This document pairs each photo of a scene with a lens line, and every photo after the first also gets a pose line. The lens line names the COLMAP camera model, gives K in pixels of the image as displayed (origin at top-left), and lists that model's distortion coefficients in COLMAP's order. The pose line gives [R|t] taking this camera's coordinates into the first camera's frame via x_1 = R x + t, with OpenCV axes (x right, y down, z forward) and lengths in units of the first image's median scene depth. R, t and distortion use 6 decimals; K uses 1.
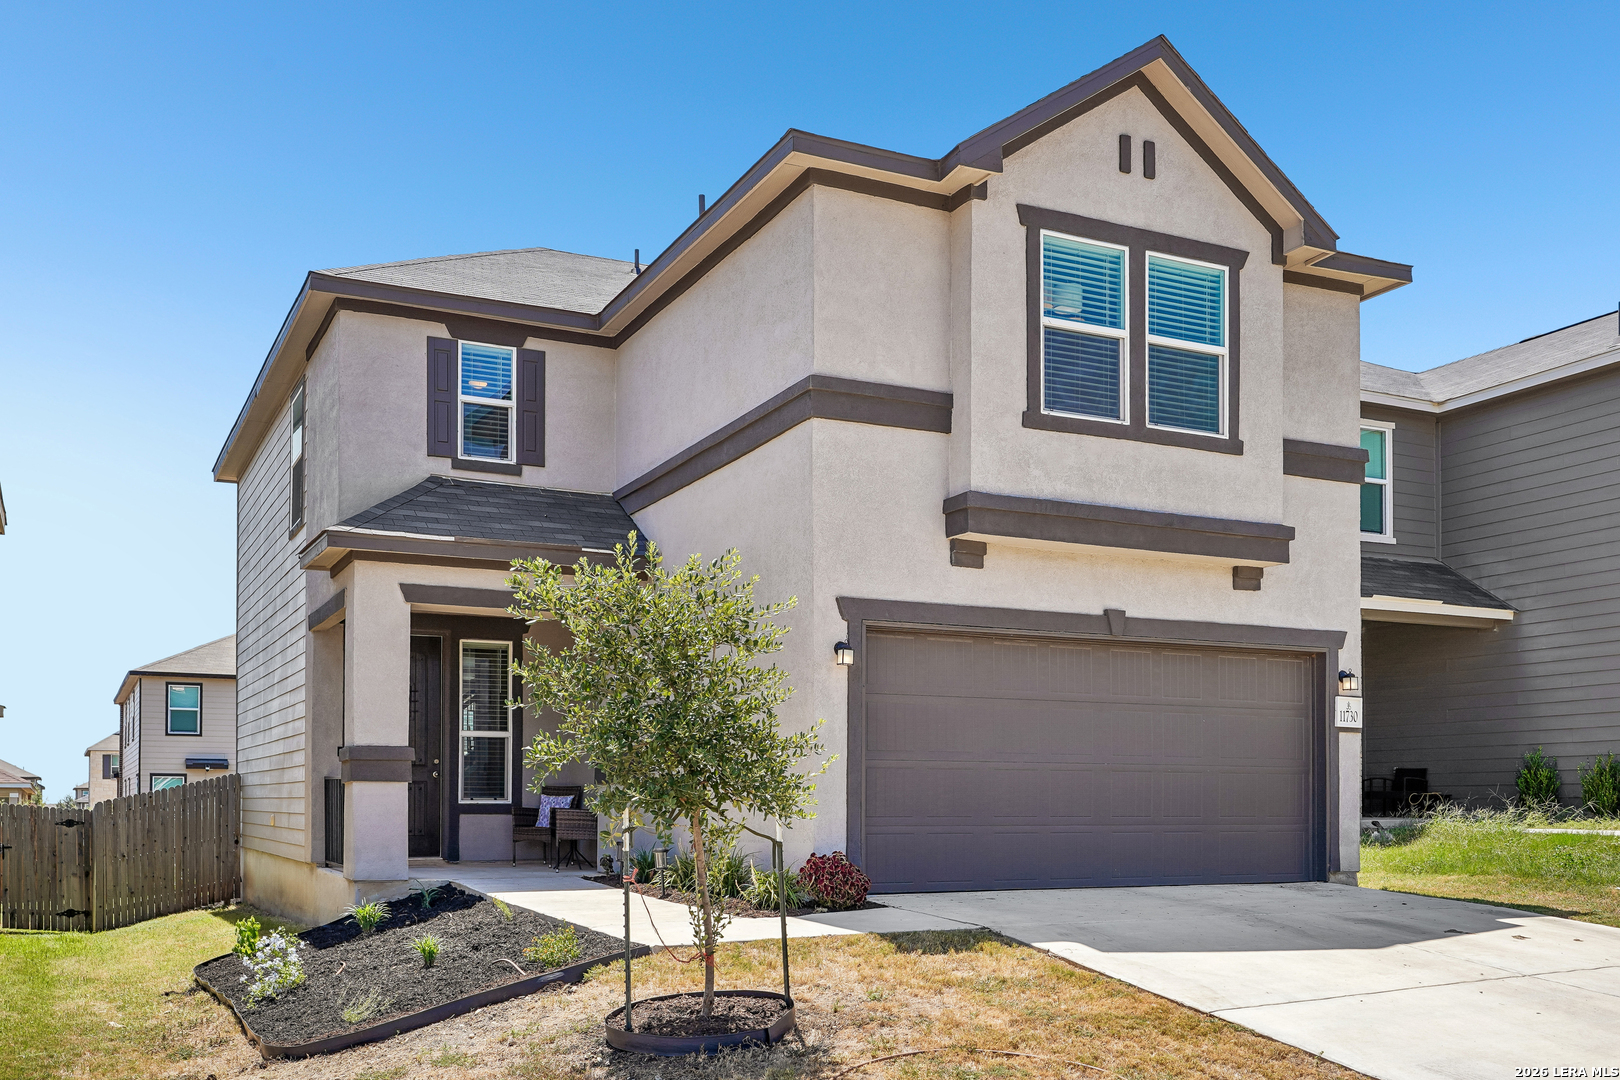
lens RADIAL K [[1571.1, 0, 810.3], [0, 1571.1, 532.9], [0, 0, 1]] dist [-0.112242, 0.001253]
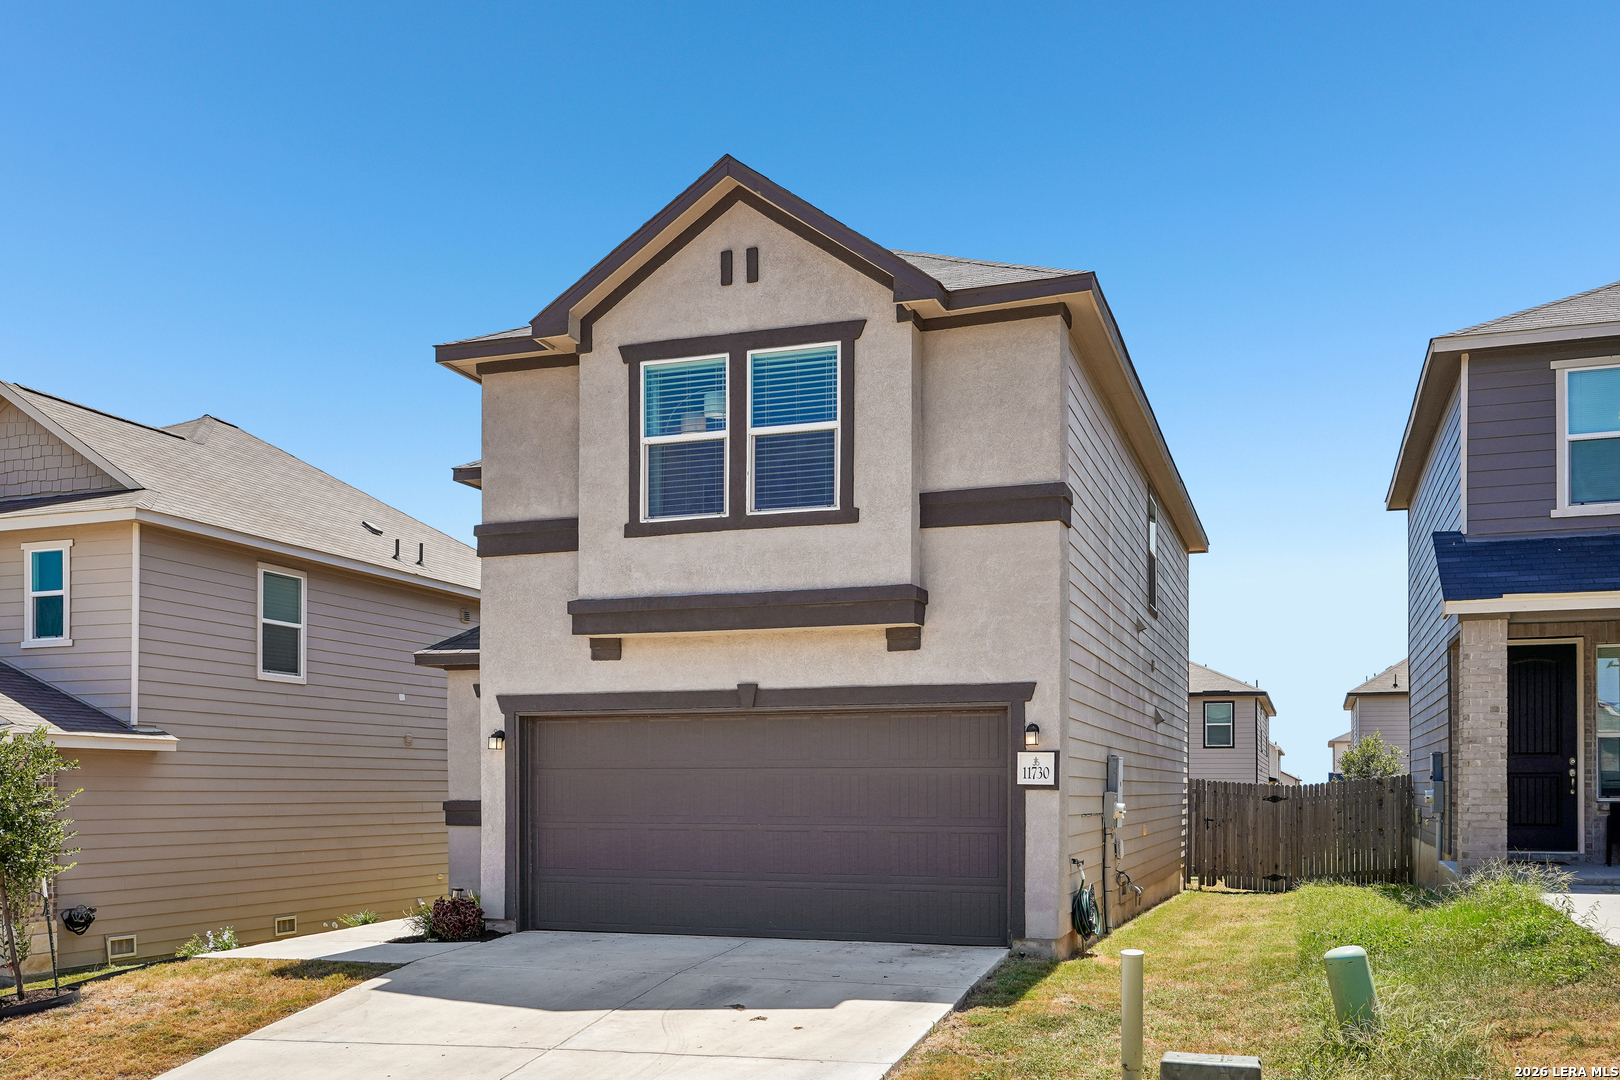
lens RADIAL K [[1461.8, 0, 810.0], [0, 1461.8, 540.0], [0, 0, 1]] dist [-0.074185, 0.000796]
pose [[0.717408, -0.130596, -0.684303, 0.916562], [0.121487, 0.990673, -0.061702, 0.017215], [0.685978, -0.038868, 0.726583, 0.281884]]
